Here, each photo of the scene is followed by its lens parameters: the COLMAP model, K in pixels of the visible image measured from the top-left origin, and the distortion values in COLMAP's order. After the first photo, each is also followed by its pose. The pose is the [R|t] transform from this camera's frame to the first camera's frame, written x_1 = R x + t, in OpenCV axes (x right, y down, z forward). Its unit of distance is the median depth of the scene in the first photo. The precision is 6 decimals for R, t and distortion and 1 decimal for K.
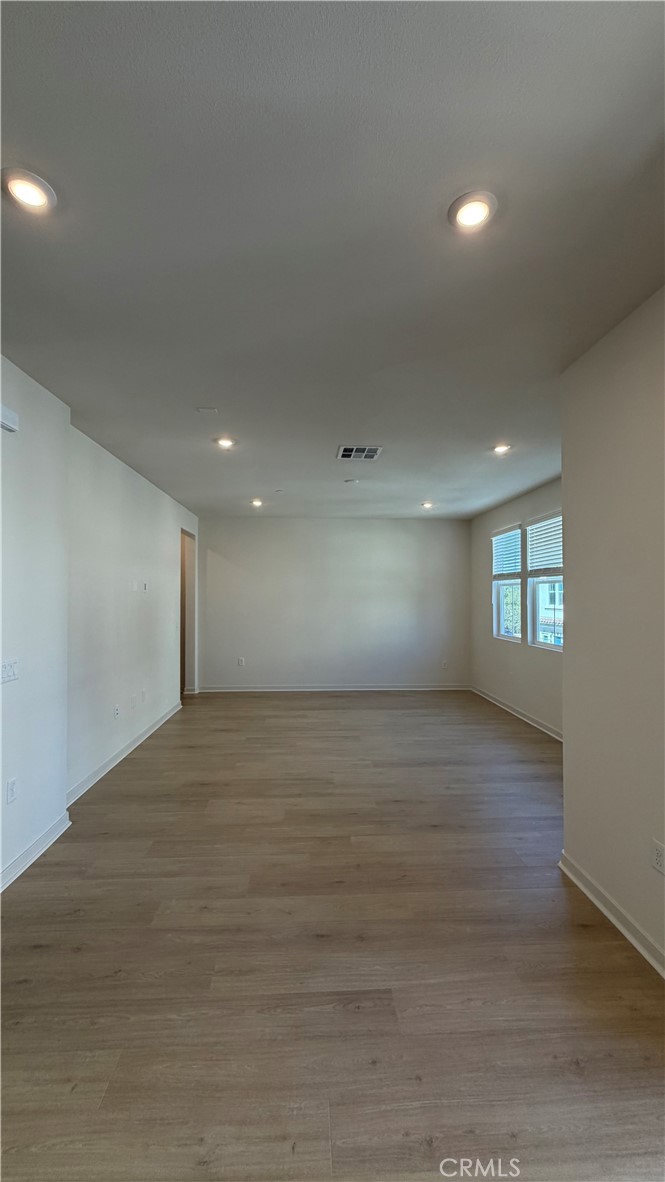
lens RADIAL K [[472.1, 0, 329.7], [0, 472.1, 587.7], [0, 0, 1]] dist [0.000431, 0.000049]
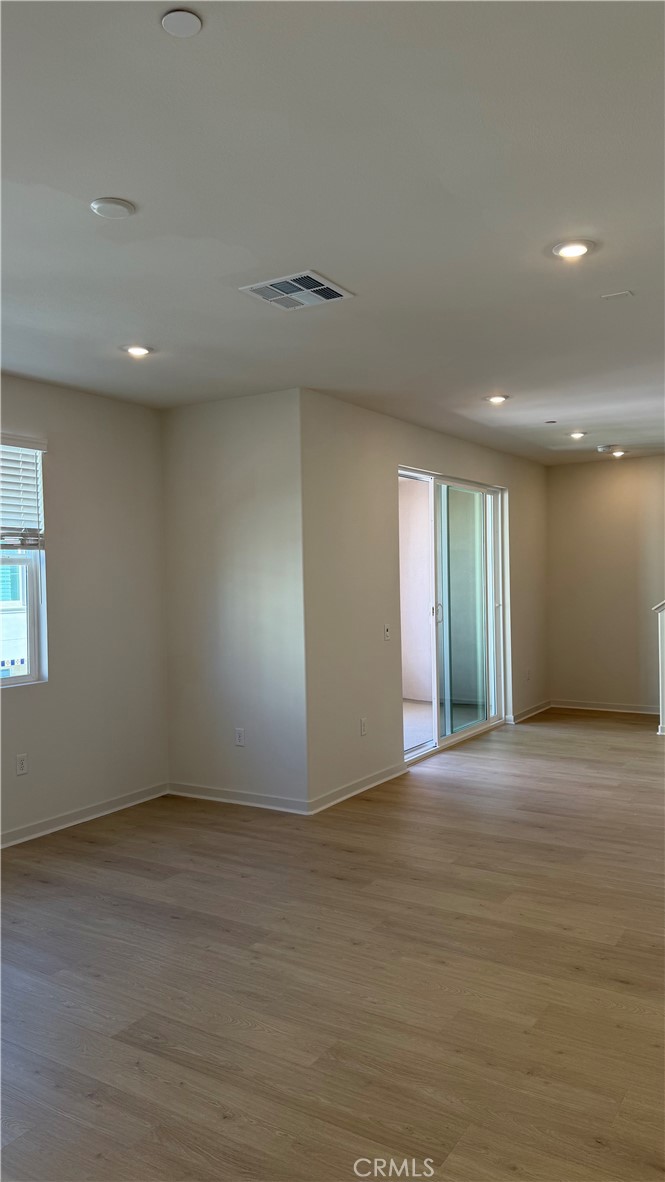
lens RADIAL K [[837.4, 0, 332.5], [0, 837.4, 591.0], [0, 0, 1]] dist [0.070452, -0.107459]
pose [[-0.819631, 0.000500, 0.572892, -0.619366], [0.006808, 0.999938, 0.008868, 0.021190], [-0.572852, 0.011169, -0.819583, 2.243711]]
